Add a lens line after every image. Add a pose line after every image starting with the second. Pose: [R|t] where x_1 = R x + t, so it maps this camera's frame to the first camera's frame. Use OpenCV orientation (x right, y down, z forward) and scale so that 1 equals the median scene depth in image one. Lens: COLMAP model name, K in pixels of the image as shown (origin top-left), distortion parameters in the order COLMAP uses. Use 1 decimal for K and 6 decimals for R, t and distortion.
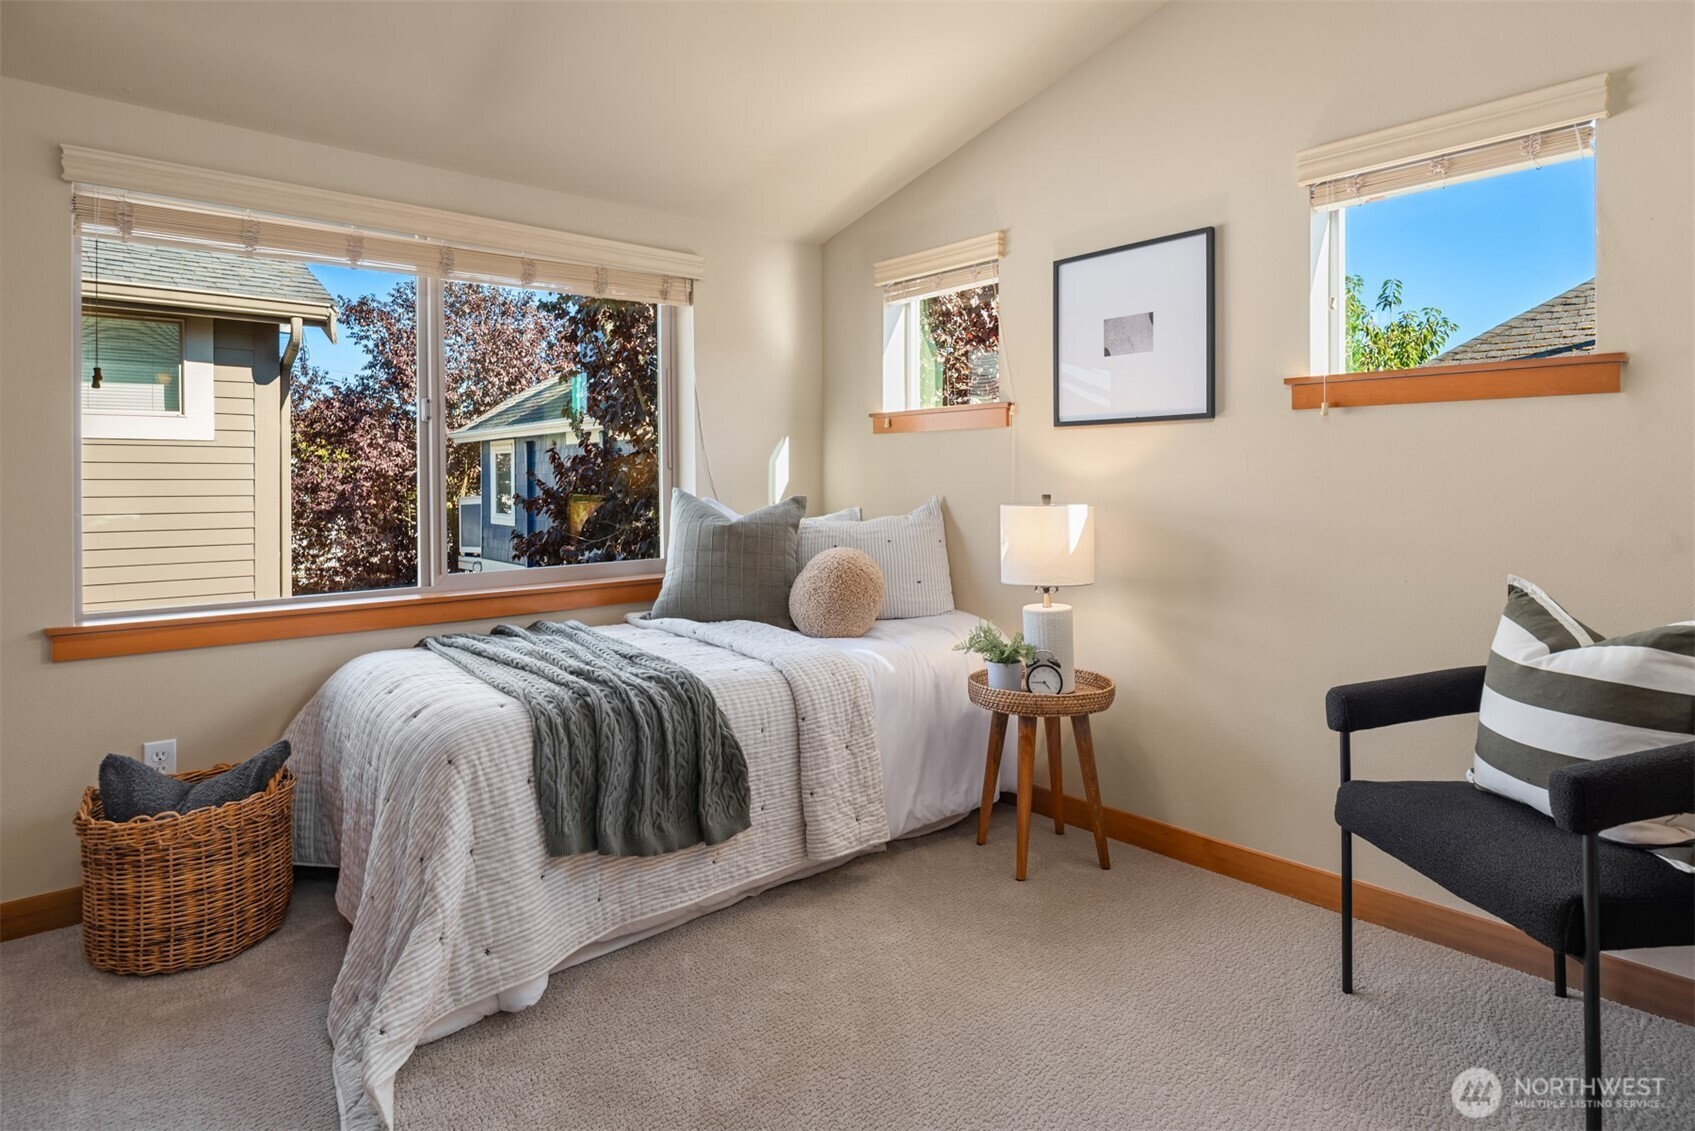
lens RADIAL K [[931.0, 0, 823.1], [0, 931.0, 470.8], [0, 0, 1]] dist [-0.003892, -0.003728]
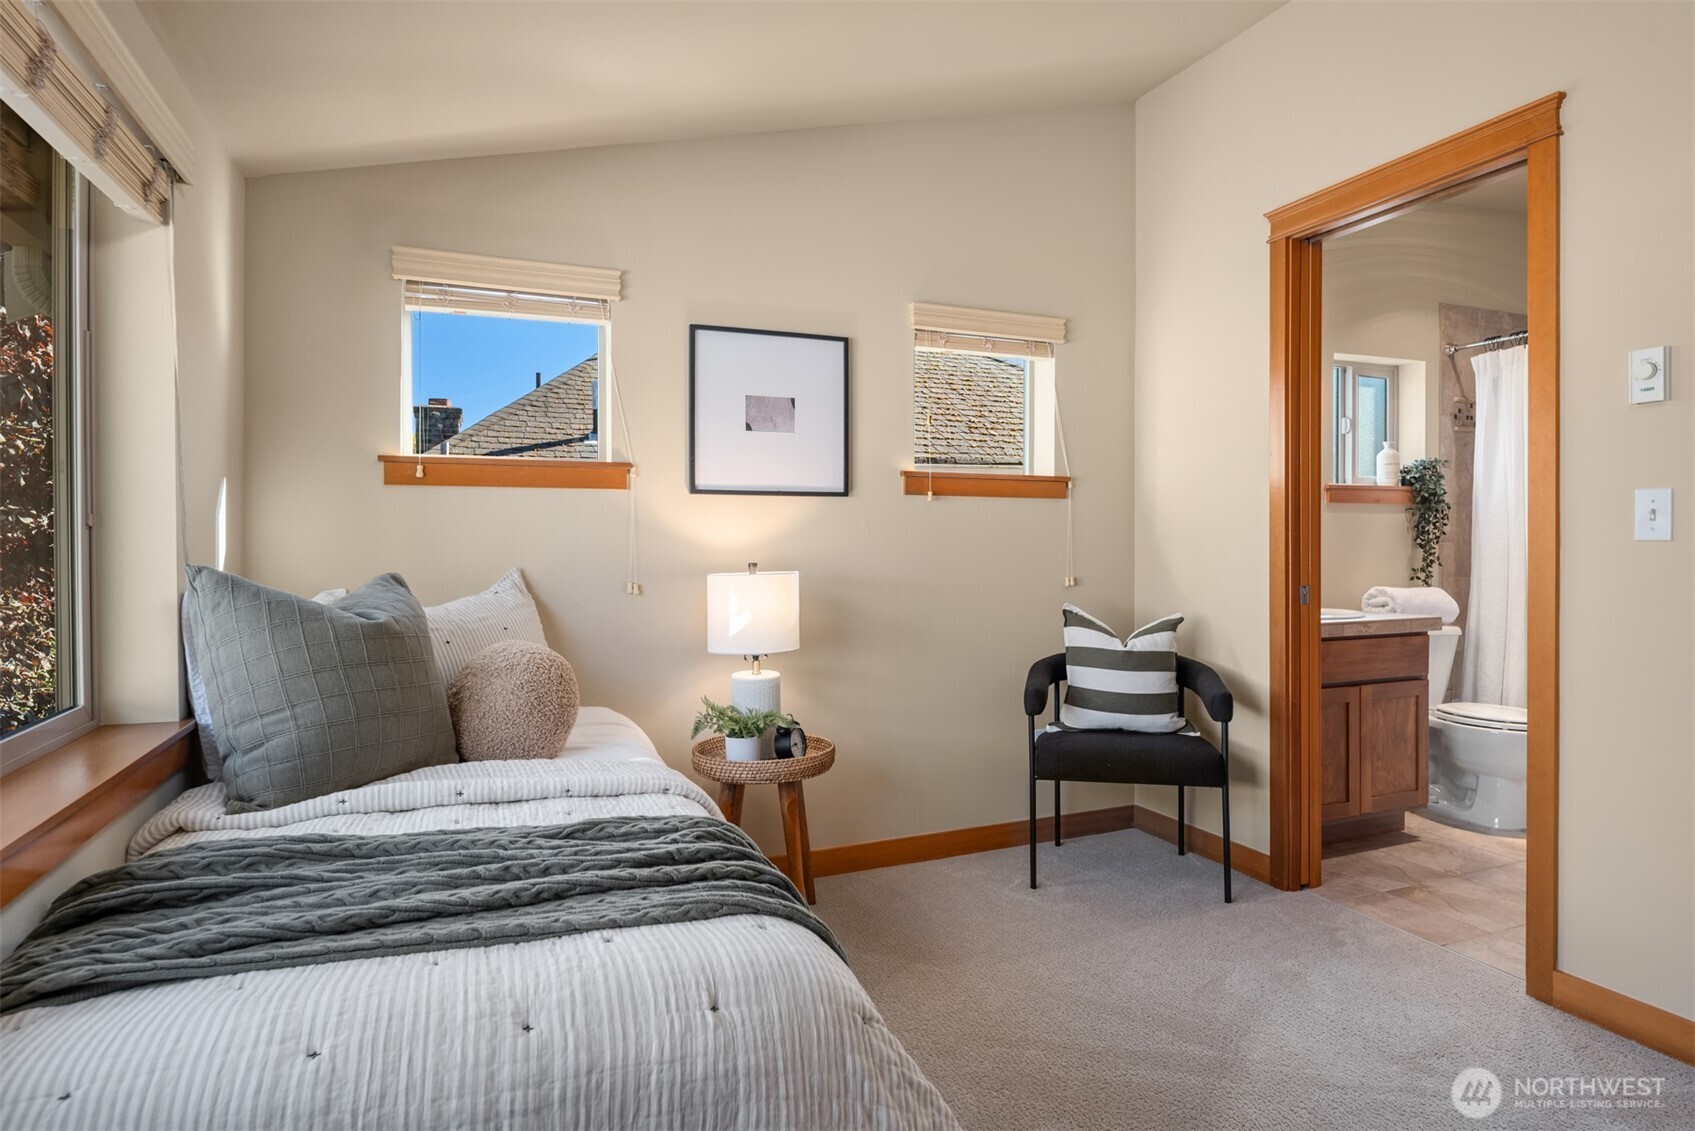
lens RADIAL K [[931.0, 0, 839.1], [0, 931.0, 553.9], [0, 0, 1]] dist [-0.003892, -0.003728]
pose [[0.295579, 0.002960, 0.955314, -0.692138], [-0.001908, 0.999995, -0.002509, 0.018813], [-0.955317, -0.001081, 0.295583, 0.617933]]
